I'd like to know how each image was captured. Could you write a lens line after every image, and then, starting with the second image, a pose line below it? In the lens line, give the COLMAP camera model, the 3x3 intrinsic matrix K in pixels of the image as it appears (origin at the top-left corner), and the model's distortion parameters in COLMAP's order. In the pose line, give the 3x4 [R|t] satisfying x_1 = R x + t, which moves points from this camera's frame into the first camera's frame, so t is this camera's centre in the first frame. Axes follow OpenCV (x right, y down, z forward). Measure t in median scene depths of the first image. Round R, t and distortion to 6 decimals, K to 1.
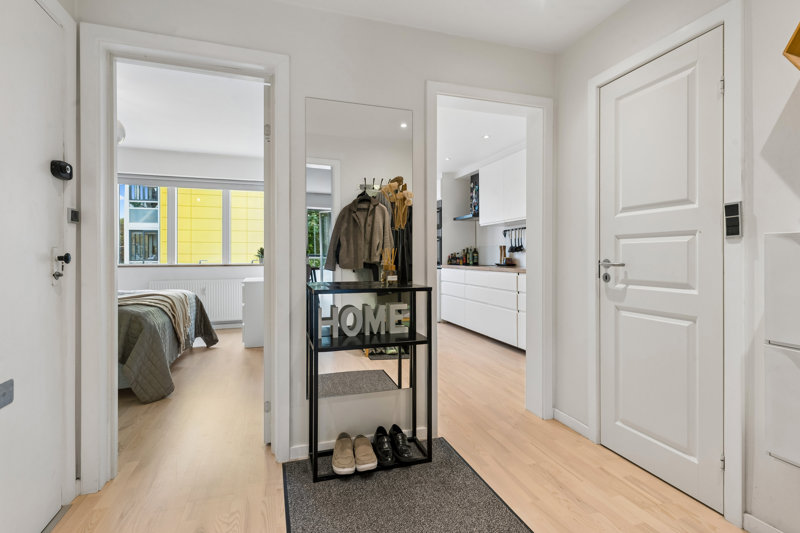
lens RADIAL K [[395.2, 0, 398.4], [0, 395.2, 255.1], [0, 0, 1]] dist [0.022689, 0.000106]
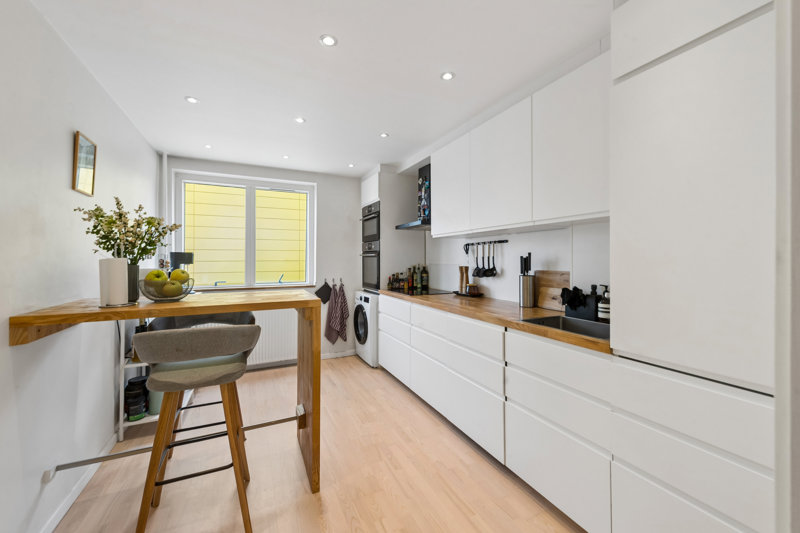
lens RADIAL K [[322.4, 0, 398.9], [0, 322.4, 260.6], [0, 0, 1]] dist [0.009508, -0.000531]
pose [[0.992715, 0.002503, 0.120461, 0.080338], [-0.002974, 0.999989, 0.003729, -0.035145], [-0.120450, -0.004060, 0.992711, 0.444511]]
